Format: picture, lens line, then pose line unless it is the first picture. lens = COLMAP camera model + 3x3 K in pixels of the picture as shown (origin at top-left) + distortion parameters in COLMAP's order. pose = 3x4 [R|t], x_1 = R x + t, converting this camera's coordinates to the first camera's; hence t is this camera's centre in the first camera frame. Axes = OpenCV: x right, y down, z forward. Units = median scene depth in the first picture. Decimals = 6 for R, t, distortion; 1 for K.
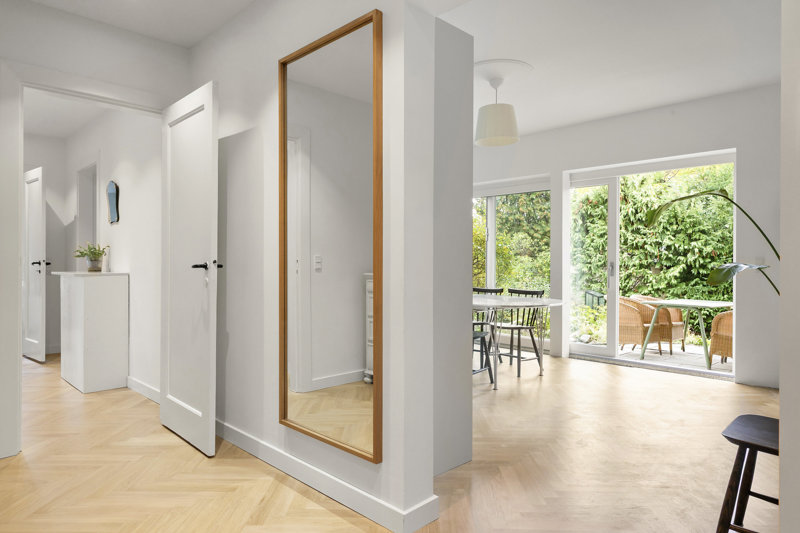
lens RADIAL K [[498.1, 0, 400.0], [0, 498.1, 266.5], [0, 0, 1]] dist [-0.000572, -0.000568]
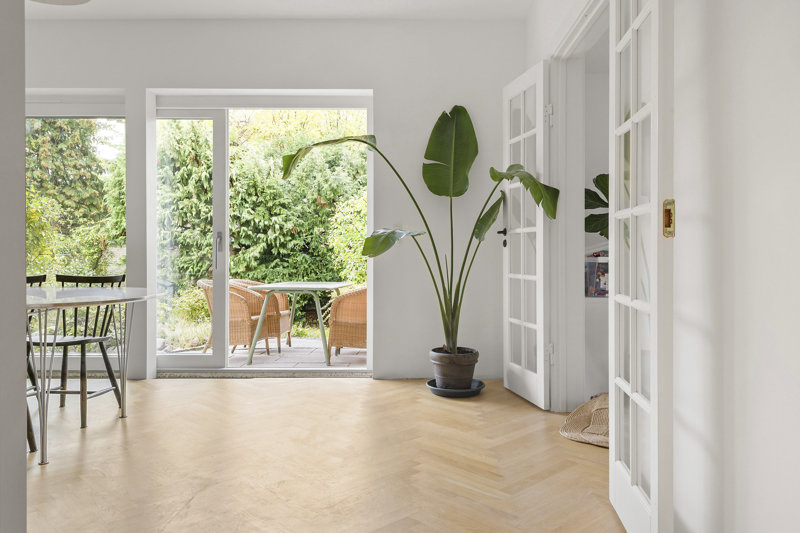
lens RADIAL K [[603.2, 0, 400.3], [0, 603.2, 250.2], [0, 0, 1]] dist [0.000271, -0.002014]
pose [[0.703865, -0.007037, 0.710299, 0.002089], [0.009238, 0.999957, 0.000752, 0.009389], [-0.710274, 0.006032, 0.703900, 0.110932]]
